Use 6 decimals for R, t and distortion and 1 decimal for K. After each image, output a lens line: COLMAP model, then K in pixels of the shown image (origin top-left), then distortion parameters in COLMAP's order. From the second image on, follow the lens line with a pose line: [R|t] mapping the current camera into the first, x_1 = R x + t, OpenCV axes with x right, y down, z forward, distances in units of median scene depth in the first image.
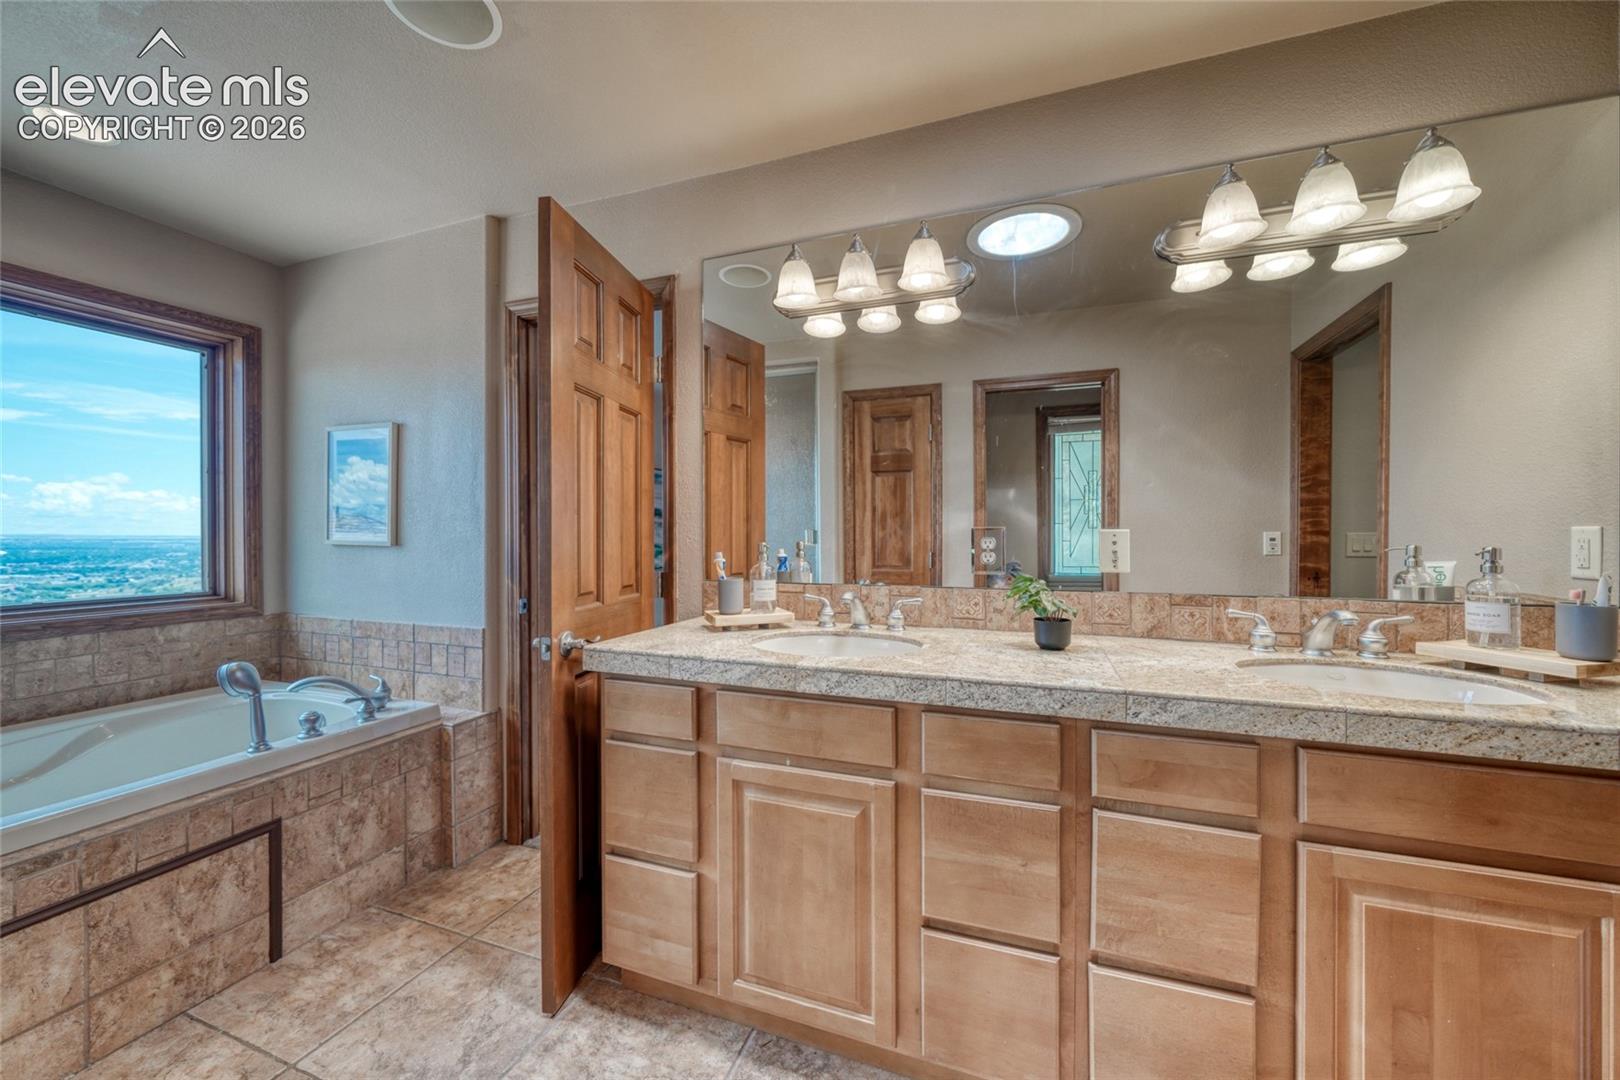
lens RADIAL K [[581.3, 0, 804.4], [0, 581.3, 531.9], [0, 0, 1]] dist [-0.000214, -0.000067]
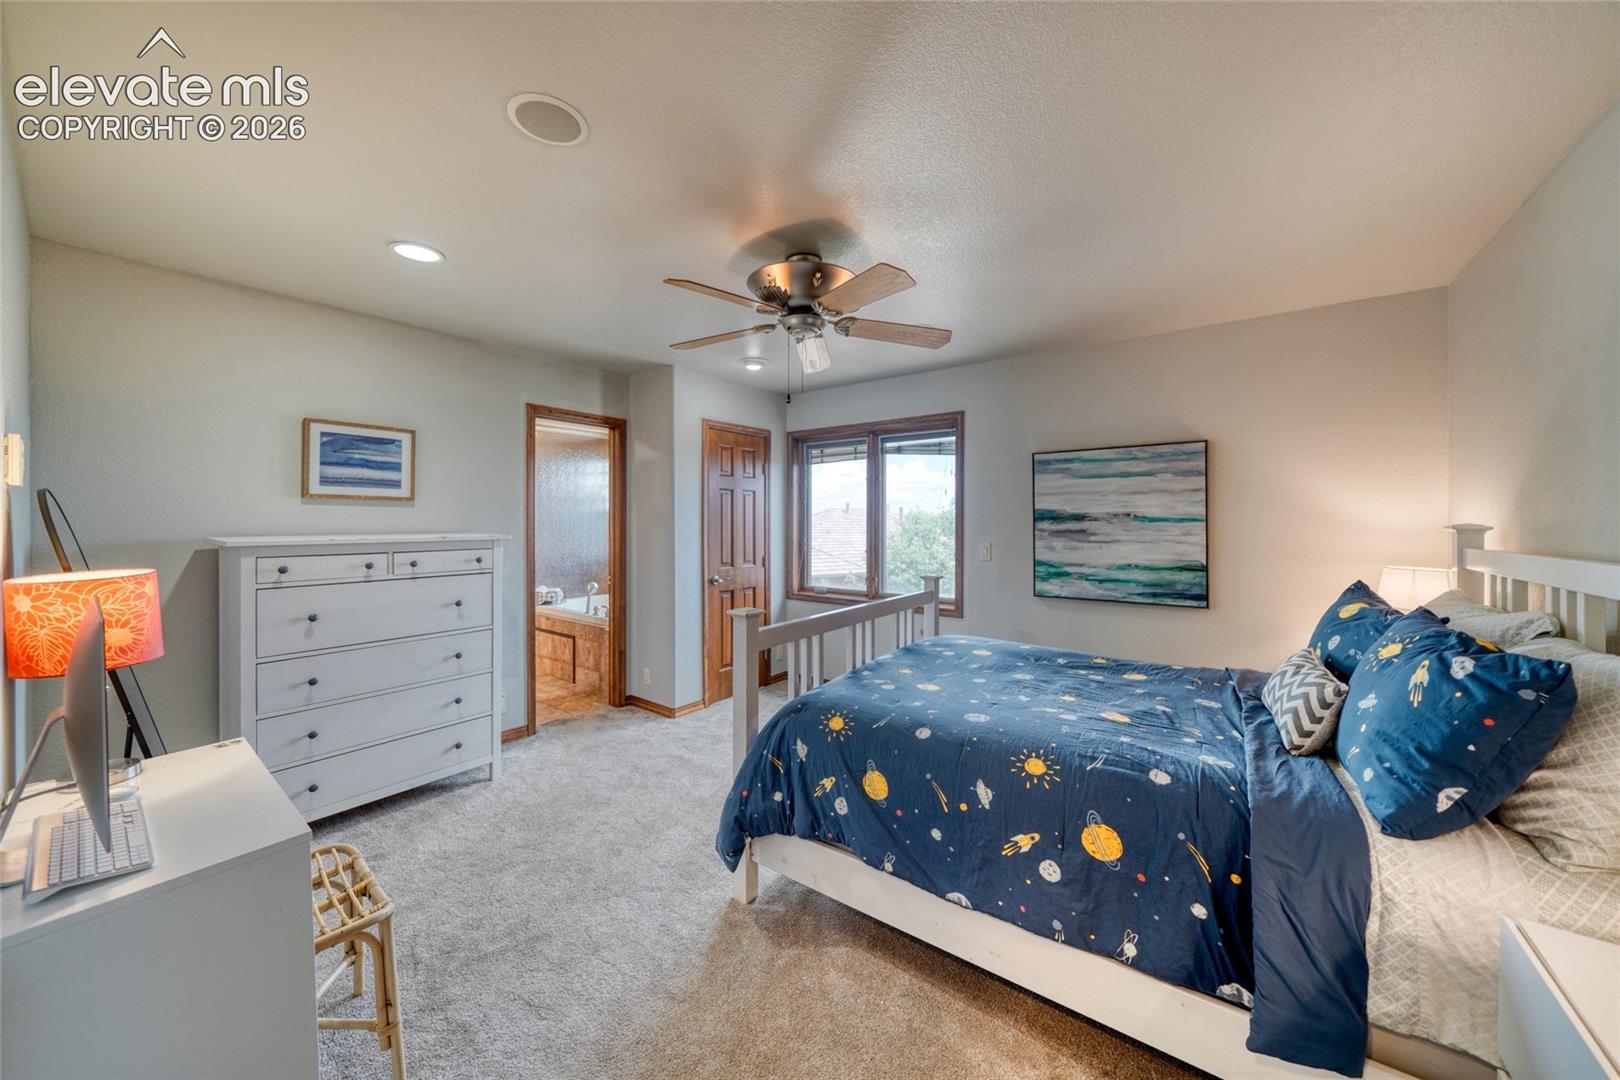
lens RADIAL K [[581.3, 0, 804.4], [0, 581.3, 531.9], [0, 0, 1]] dist [-0.000214, -0.000067]
pose [[-0.309506, 0.015943, -0.950764, 1.273476], [0.001010, 0.999864, 0.016437, -0.065790], [0.950897, 0.004127, -0.309480, 2.523262]]
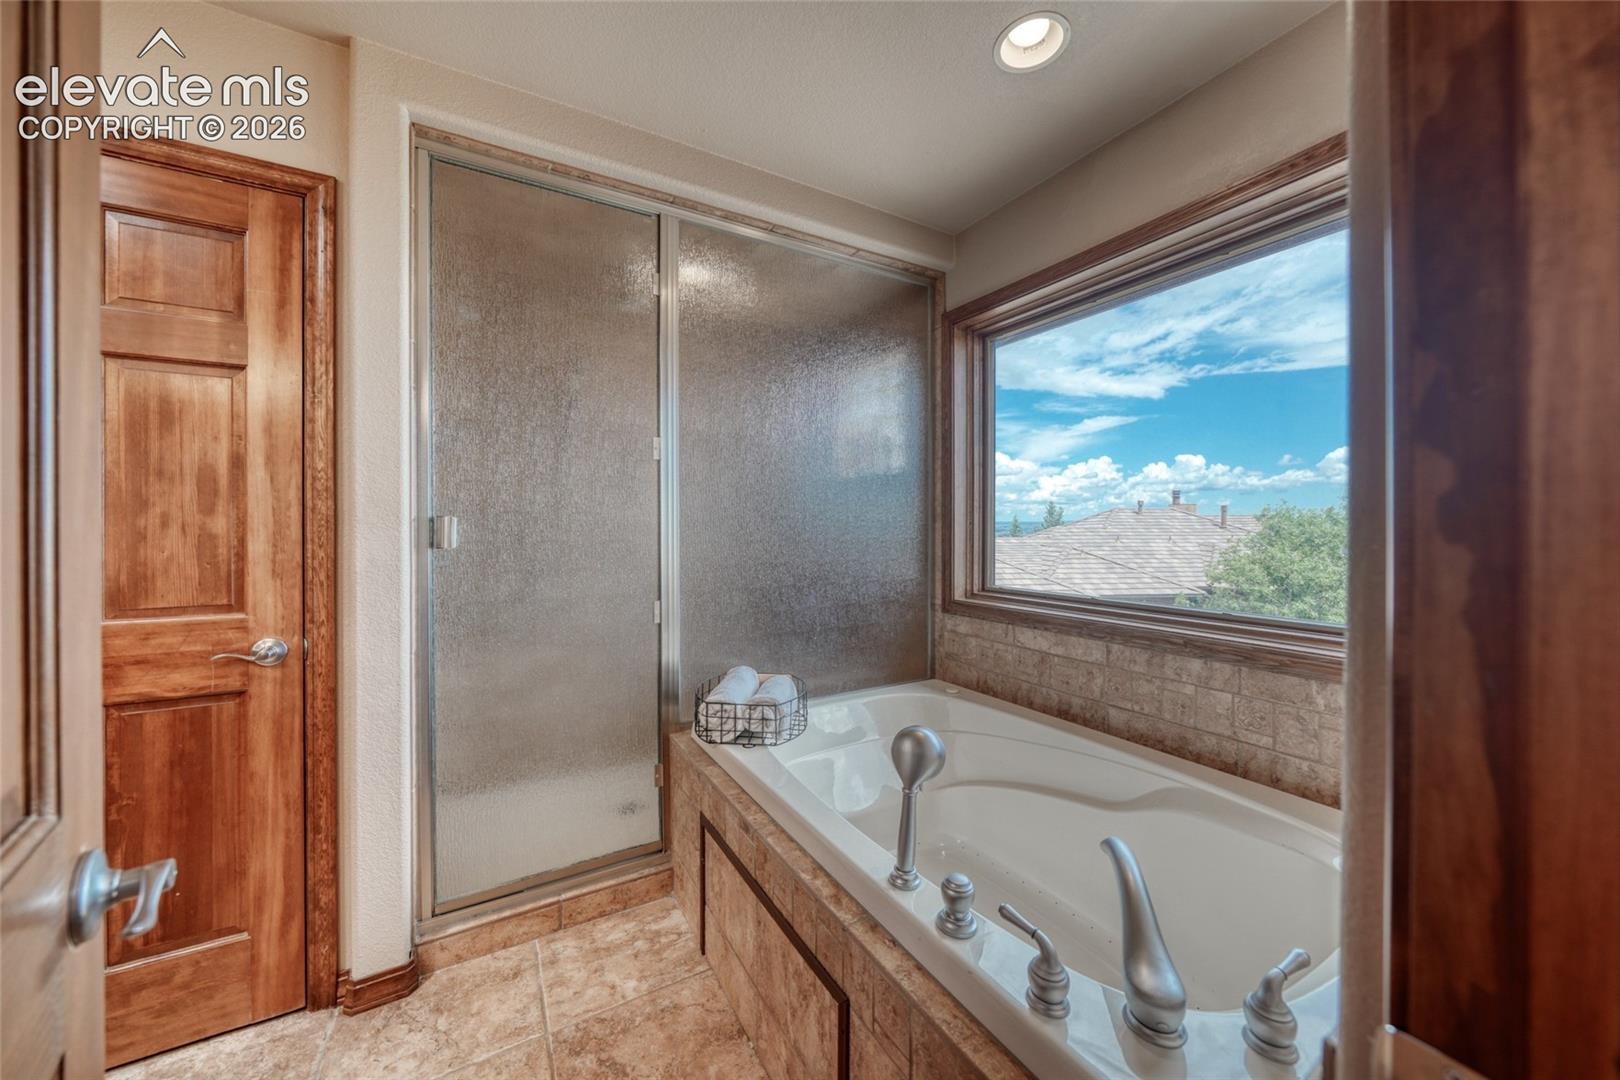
lens RADIAL K [[581.3, 0, 804.4], [0, 581.3, 531.9], [0, 0, 1]] dist [-0.000214, -0.000067]
pose [[-0.643756, 0.004605, -0.765217, -0.347490], [0.000843, 0.999986, 0.005309, 0.003699], [0.765230, 0.002772, -0.643751, 1.136288]]
